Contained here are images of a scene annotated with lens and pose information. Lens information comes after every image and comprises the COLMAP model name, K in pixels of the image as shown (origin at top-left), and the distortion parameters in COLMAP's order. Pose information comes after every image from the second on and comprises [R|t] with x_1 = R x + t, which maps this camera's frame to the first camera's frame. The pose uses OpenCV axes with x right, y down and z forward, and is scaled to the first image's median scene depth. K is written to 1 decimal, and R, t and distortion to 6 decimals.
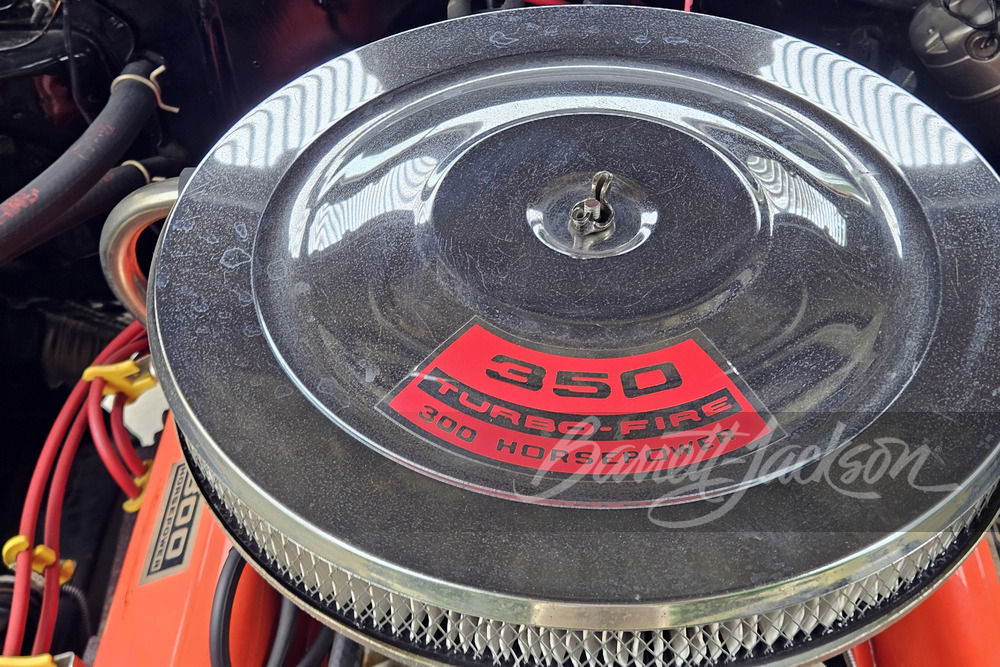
lens RADIAL K [[715.8, 0, 500.9], [0, 715.8, 332.2], [0, 0, 1]] dist [0.026499, 0.010596]
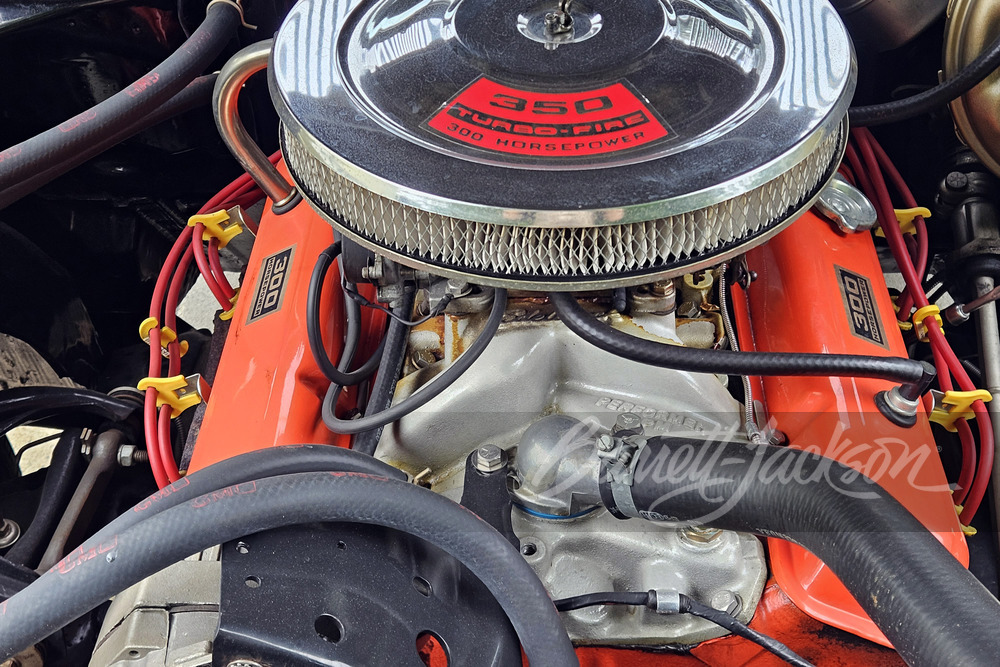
lens RADIAL K [[651.0, 0, 498.4], [0, 651.0, 334.2], [0, 0, 1]] dist [0.035019, 0.003041]
pose [[0.999983, 0.000793, -0.005791, 0.007780], [-0.000827, 0.999982, -0.005992, 0.584478], [0.005786, 0.005997, 0.999965, -0.447456]]
